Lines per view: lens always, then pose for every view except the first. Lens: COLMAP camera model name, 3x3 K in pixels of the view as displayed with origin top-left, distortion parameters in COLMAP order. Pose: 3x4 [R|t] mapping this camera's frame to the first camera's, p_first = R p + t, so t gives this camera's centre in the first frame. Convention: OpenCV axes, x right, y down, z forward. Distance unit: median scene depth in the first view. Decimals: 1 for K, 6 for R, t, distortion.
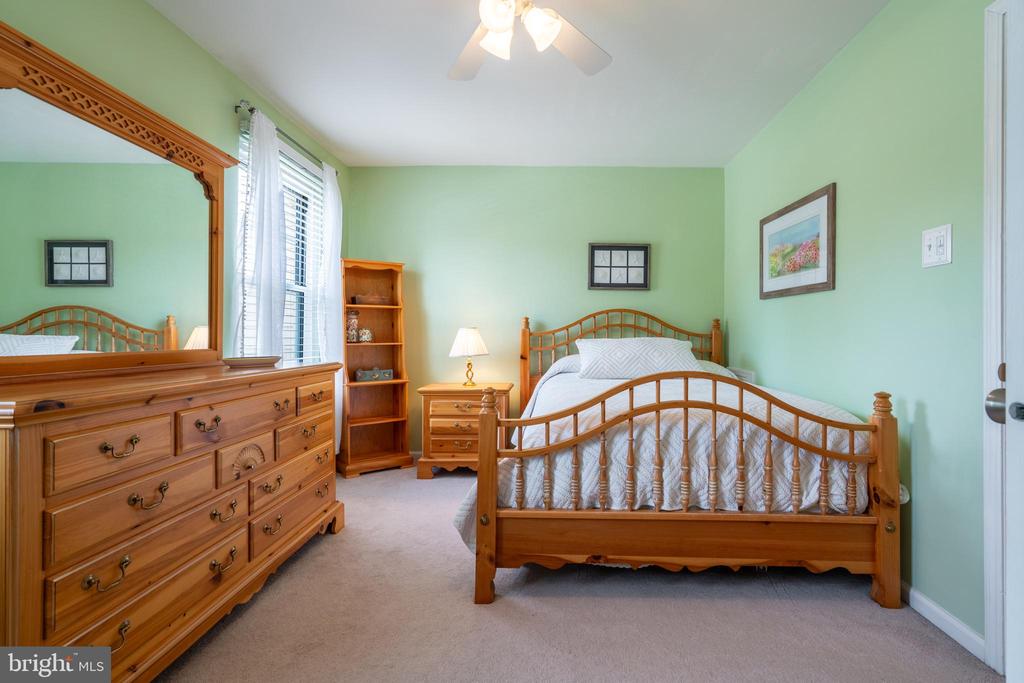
lens RADIAL K [[464.2, 0, 511.2], [0, 464.2, 332.9], [0, 0, 1]] dist [-0.006568, 0.002804]
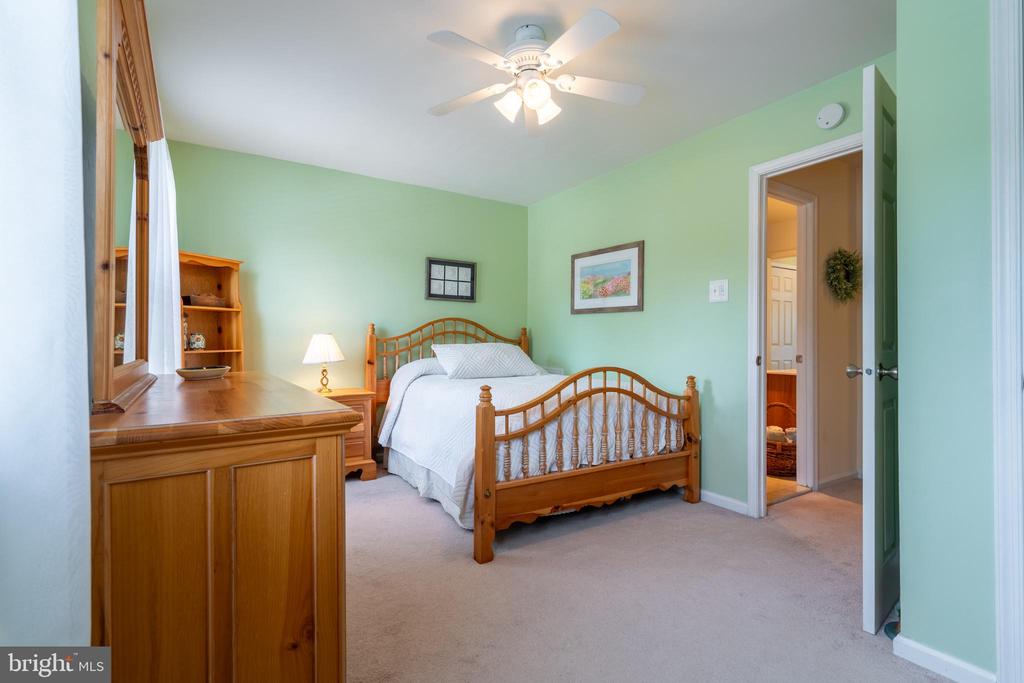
lens RADIAL K [[464.2, 0, 485.2], [0, 464.2, 344.1], [0, 0, 1]] dist [-0.006568, 0.002804]
pose [[0.850440, -0.004012, 0.526056, -0.679802], [-0.002547, 0.999928, 0.011742, -0.002544], [-0.526065, -0.011326, 0.850369, -0.023472]]
